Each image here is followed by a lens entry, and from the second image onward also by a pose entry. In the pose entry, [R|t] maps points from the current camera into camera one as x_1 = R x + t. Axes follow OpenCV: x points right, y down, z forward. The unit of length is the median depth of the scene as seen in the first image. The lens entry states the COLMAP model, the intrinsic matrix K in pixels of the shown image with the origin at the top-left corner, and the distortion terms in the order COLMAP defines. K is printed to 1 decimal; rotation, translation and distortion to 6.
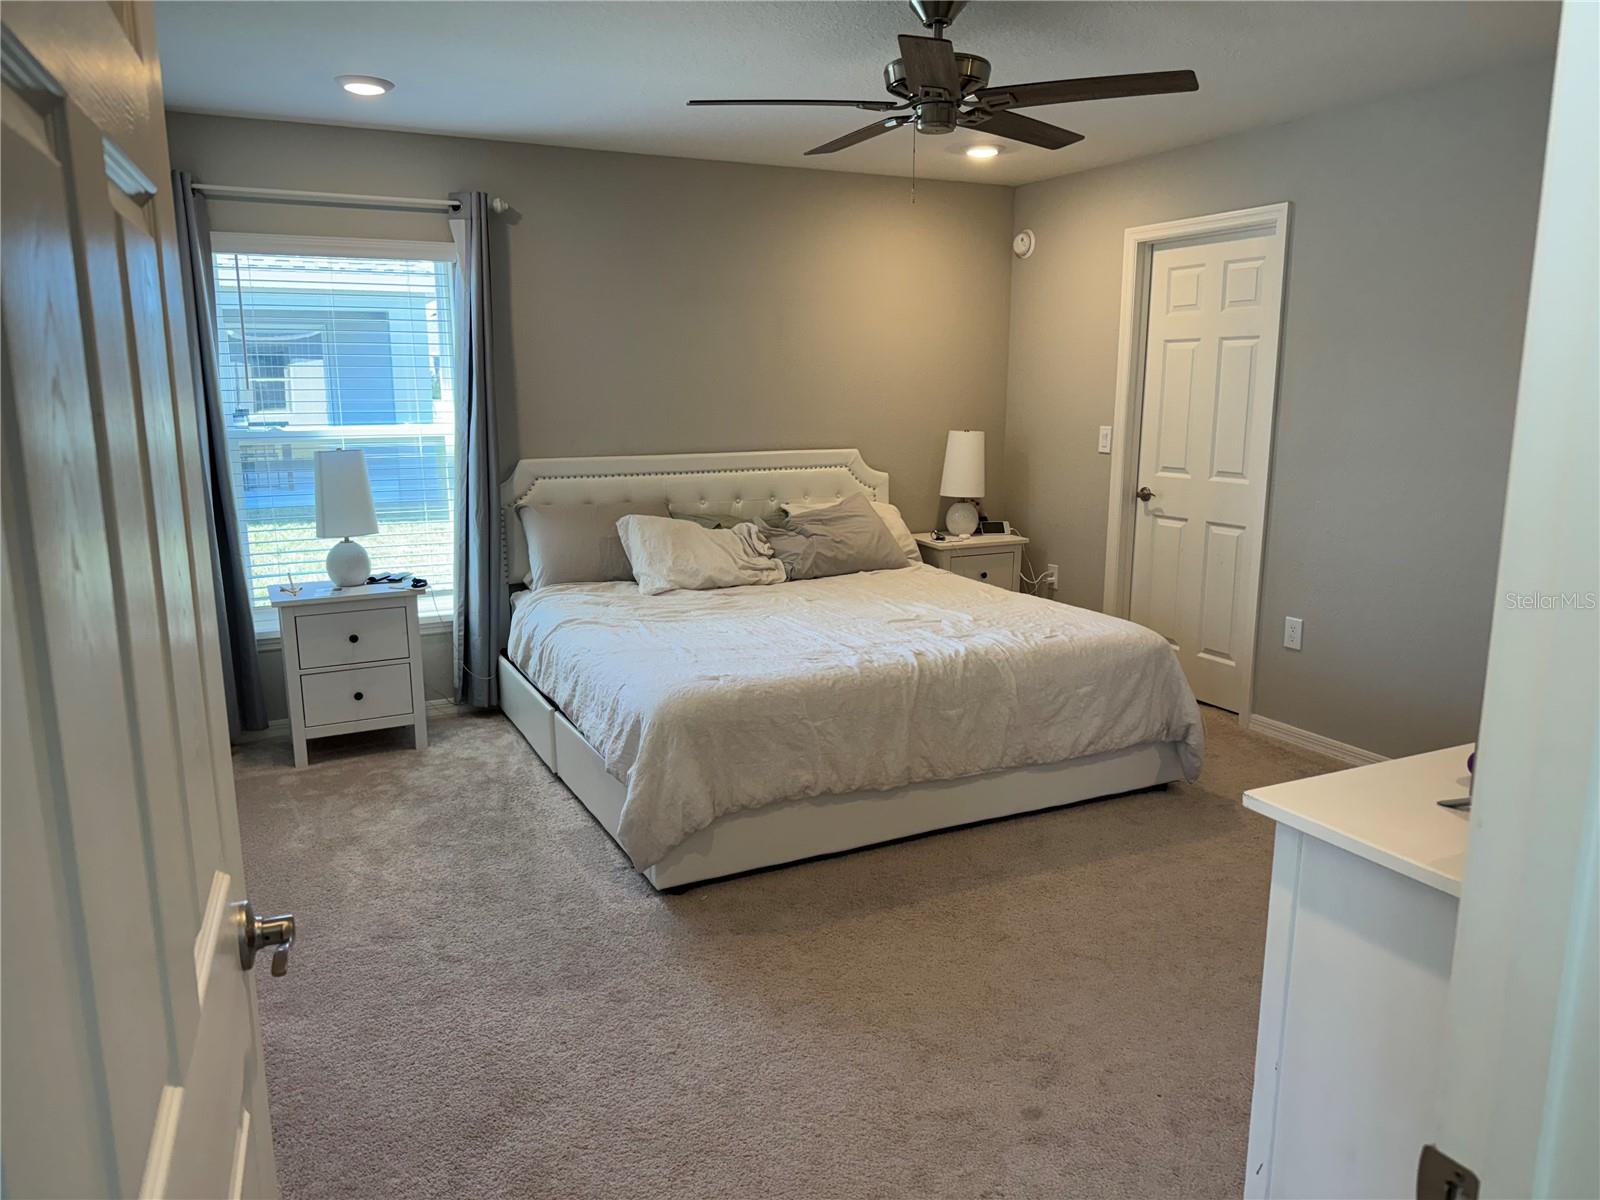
lens RADIAL K [[1122.9, 0, 800.0], [0, 1122.9, 600.0], [0, 0, 1]] dist [-0.000325, -0.000498]
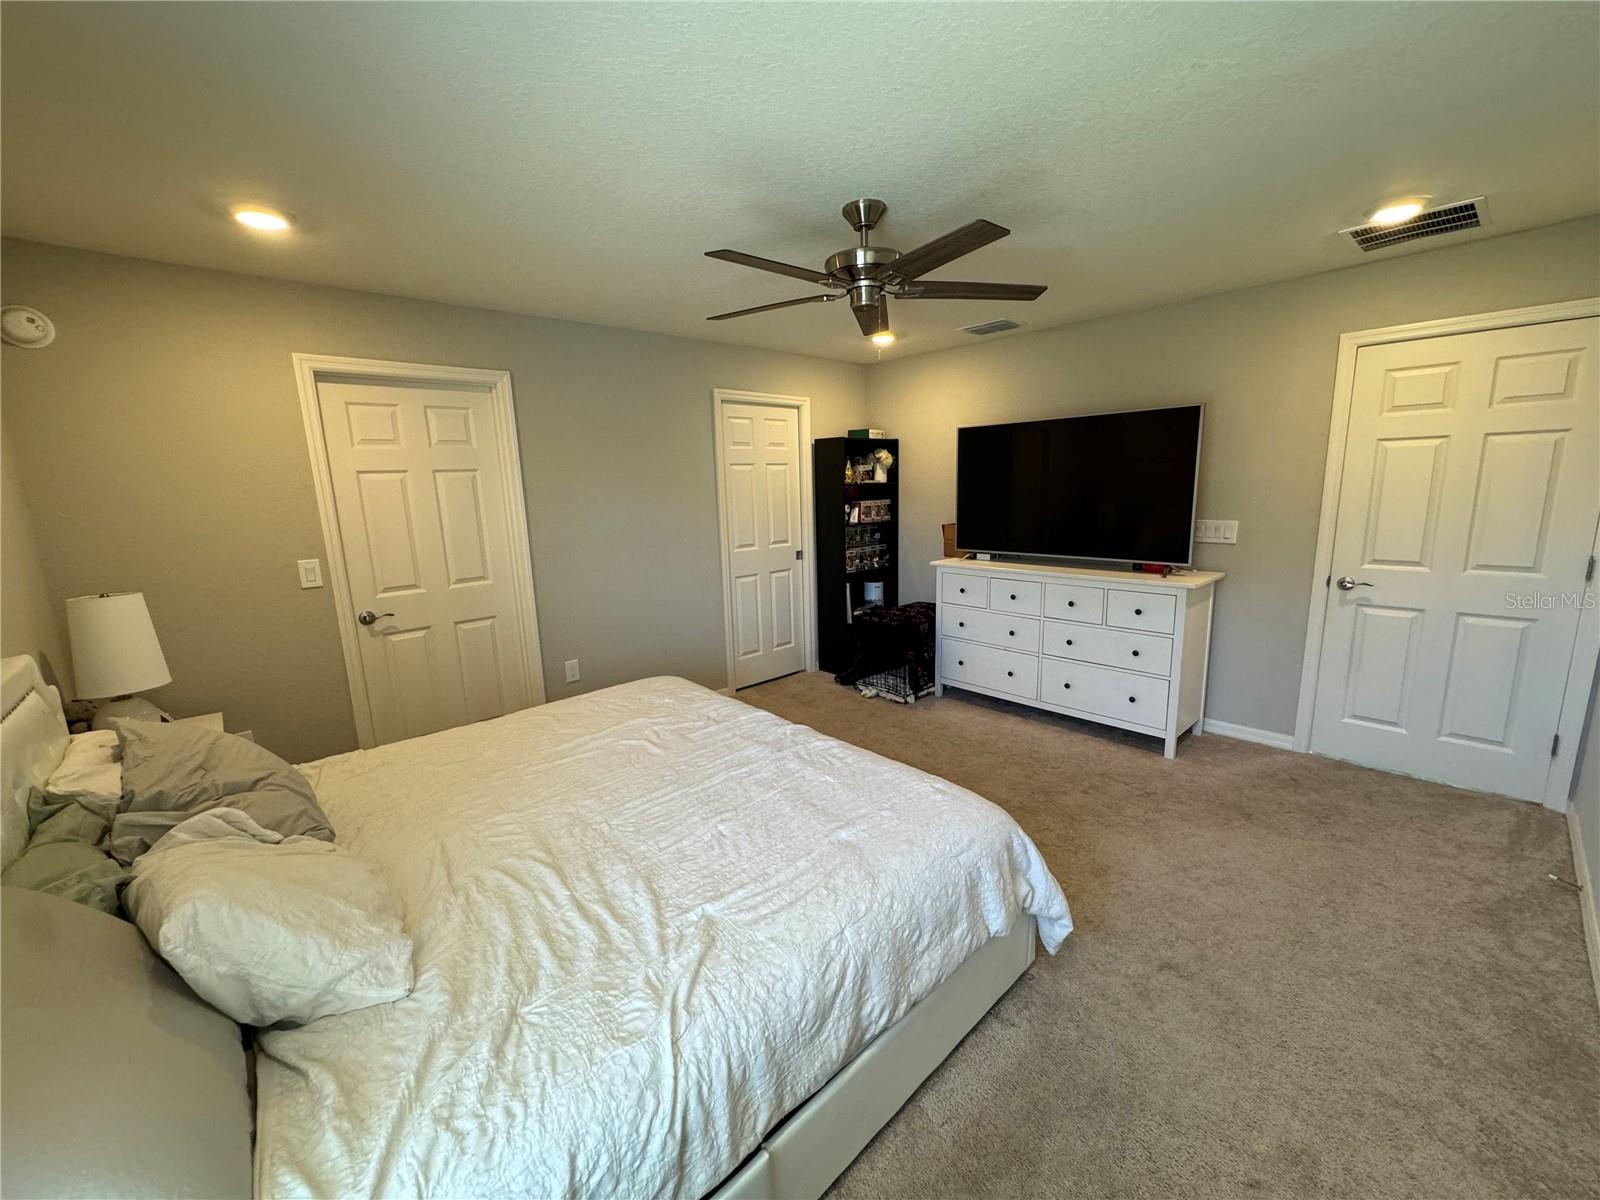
lens RADIAL K [[637.5, 0, 800.1], [0, 637.5, 597.9], [0, 0, 1]] dist [-0.000203, 0.000079]
pose [[-0.284412, -0.162310, 0.944863, -0.374366], [0.217799, 0.948855, 0.228555, -0.166123], [-0.933635, 0.270794, -0.234515, 0.790421]]
